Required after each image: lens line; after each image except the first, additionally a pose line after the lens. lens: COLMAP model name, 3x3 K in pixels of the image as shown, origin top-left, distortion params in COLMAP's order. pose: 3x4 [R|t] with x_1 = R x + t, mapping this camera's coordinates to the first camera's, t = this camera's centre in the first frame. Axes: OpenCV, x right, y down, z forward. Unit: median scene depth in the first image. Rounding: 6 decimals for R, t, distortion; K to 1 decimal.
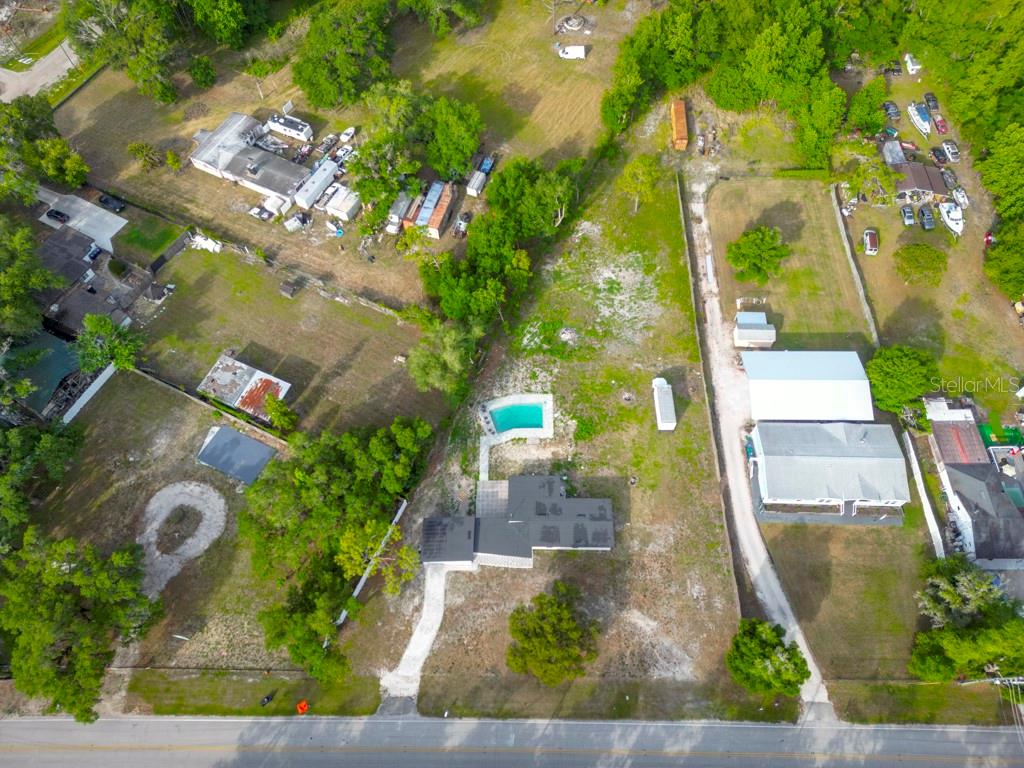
lens RADIAL K [[702.3, 0, 506.1], [0, 702.3, 386.1], [0, 0, 1]] dist [0.102982, -0.113541]
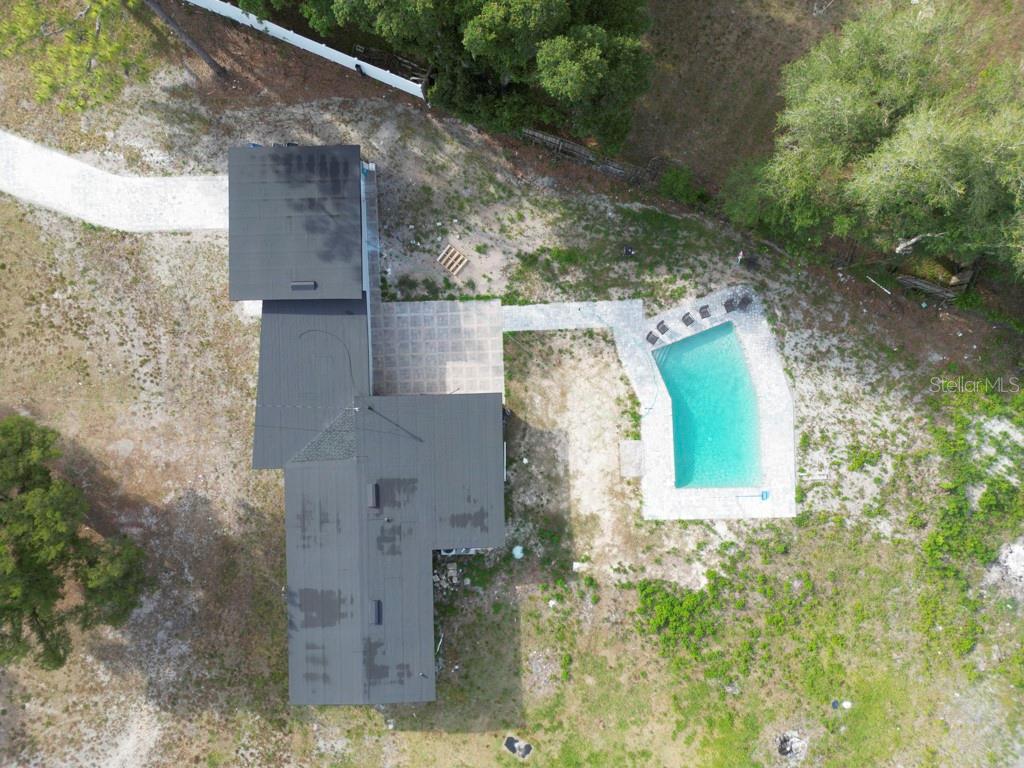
lens RADIAL K [[708.5, 0, 507.6], [0, 708.5, 389.0], [0, 0, 1]] dist [0.086299, -0.085870]
pose [[0.039804, 0.998066, 0.047757, -0.013691], [-0.866840, 0.010719, 0.498471, -0.040285], [0.496995, -0.061239, 0.865590, 0.683625]]
